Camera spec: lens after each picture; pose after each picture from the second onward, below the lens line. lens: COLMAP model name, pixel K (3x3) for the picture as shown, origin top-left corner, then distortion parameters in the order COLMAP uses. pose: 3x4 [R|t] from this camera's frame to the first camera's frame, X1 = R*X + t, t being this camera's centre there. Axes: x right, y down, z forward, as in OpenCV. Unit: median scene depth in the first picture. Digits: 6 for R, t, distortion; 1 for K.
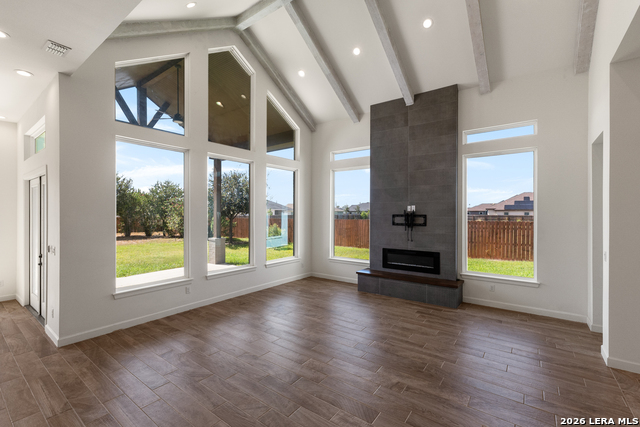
lens RADIAL K [[284.3, 0, 320.0], [0, 284.3, 213.5], [0, 0, 1]] dist [-0.000406, 0.000036]
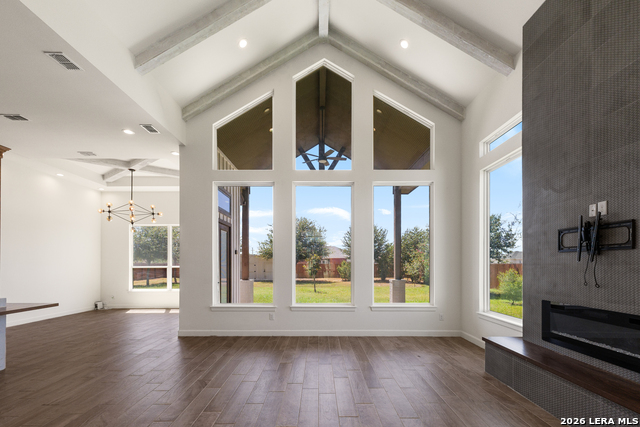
lens RADIAL K [[293.6, 0, 318.7], [0, 293.6, 262.7], [0, 0, 1]] dist [-0.000851, -0.000233]
pose [[0.597784, -0.002873, -0.801652, 0.407782], [0.001510, 0.999996, -0.002458, 0.059256], [0.801656, 0.000259, 0.597785, 0.398014]]
